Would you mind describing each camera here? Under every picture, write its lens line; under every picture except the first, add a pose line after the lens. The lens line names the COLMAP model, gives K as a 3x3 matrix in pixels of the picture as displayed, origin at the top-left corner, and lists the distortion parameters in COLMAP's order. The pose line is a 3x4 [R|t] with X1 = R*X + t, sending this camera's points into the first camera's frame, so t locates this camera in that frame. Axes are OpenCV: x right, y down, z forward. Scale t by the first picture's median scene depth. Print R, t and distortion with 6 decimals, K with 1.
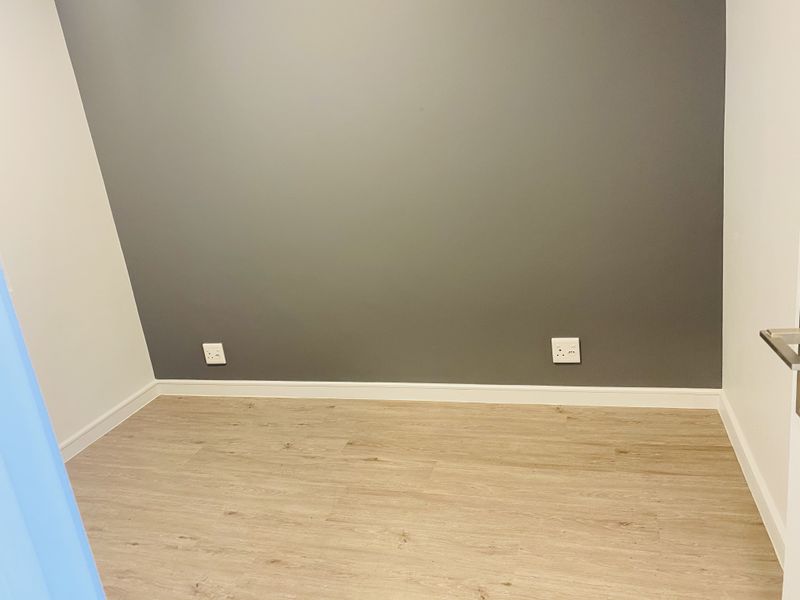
lens RADIAL K [[609.8, 0, 400.2], [0, 609.8, 299.6], [0, 0, 1]] dist [0.000844, -0.009880]
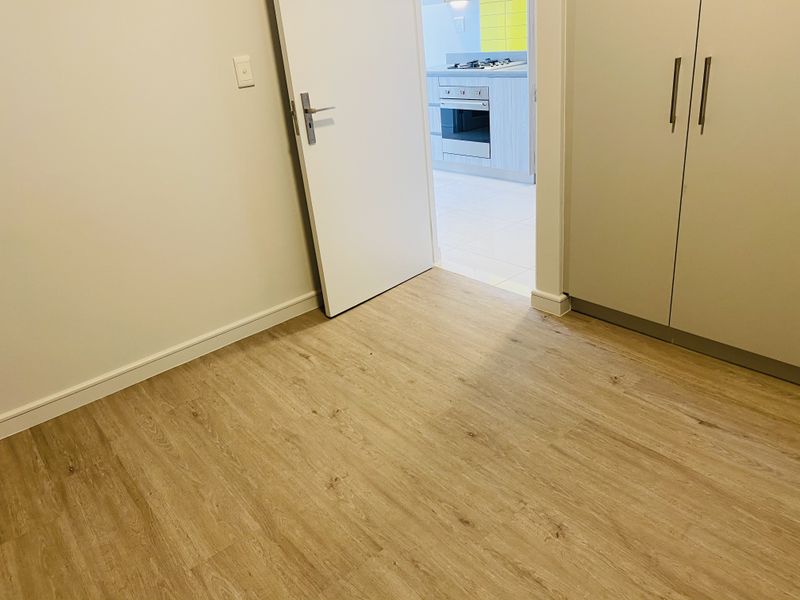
lens RADIAL K [[609.8, 0, 400.2], [0, 609.8, 299.6], [0, 0, 1]] dist [0.000844, -0.009880]
pose [[-0.811737, -0.041935, 0.582515, -0.576404], [0.350457, 0.762904, 0.543284, -0.274730], [-0.467186, 0.645150, -0.604581, 1.279482]]
